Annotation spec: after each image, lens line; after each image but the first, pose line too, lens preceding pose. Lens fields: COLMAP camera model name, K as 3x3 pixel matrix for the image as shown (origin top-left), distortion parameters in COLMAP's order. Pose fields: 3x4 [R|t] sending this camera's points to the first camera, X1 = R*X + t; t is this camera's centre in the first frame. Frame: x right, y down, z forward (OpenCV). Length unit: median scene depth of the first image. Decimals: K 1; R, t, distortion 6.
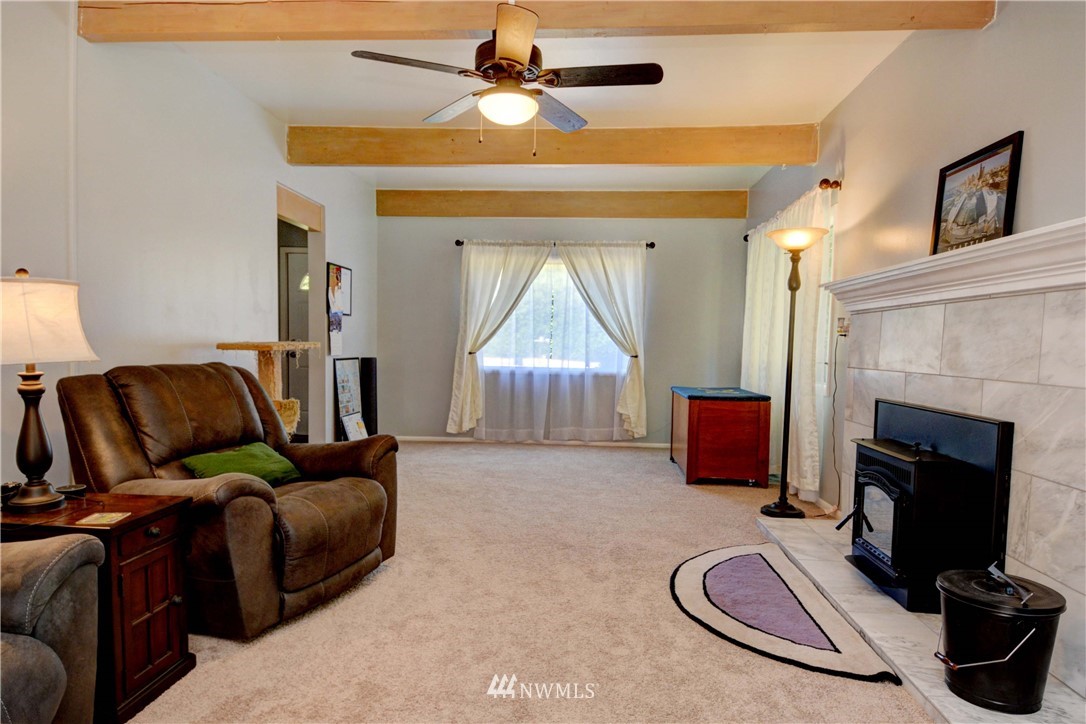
lens RADIAL K [[653.7, 0, 543.2], [0, 653.7, 363.3], [0, 0, 1]] dist [0.000456, 0.000256]
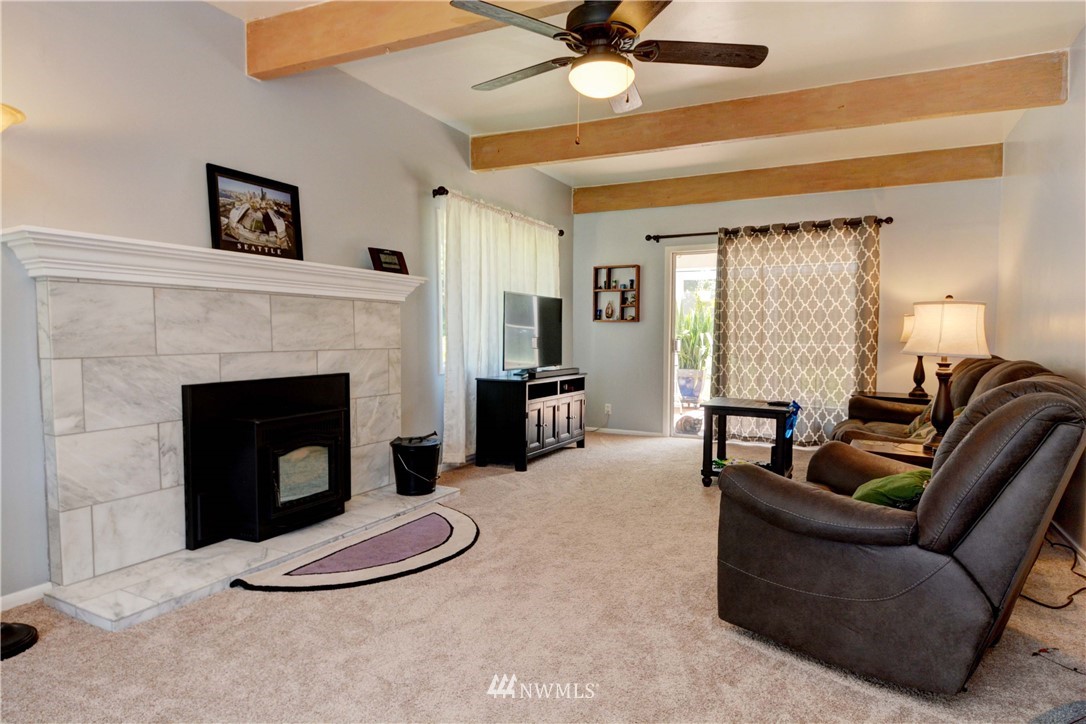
lens RADIAL K [[653.7, 0, 541.3], [0, 653.7, 357.5], [0, 0, 1]] dist [0.000456, 0.000256]
pose [[-0.923037, -0.038962, 0.382733, -0.416060], [-0.011893, 0.997273, 0.072840, -0.080894], [-0.384528, 0.062682, -0.920983, 2.323377]]
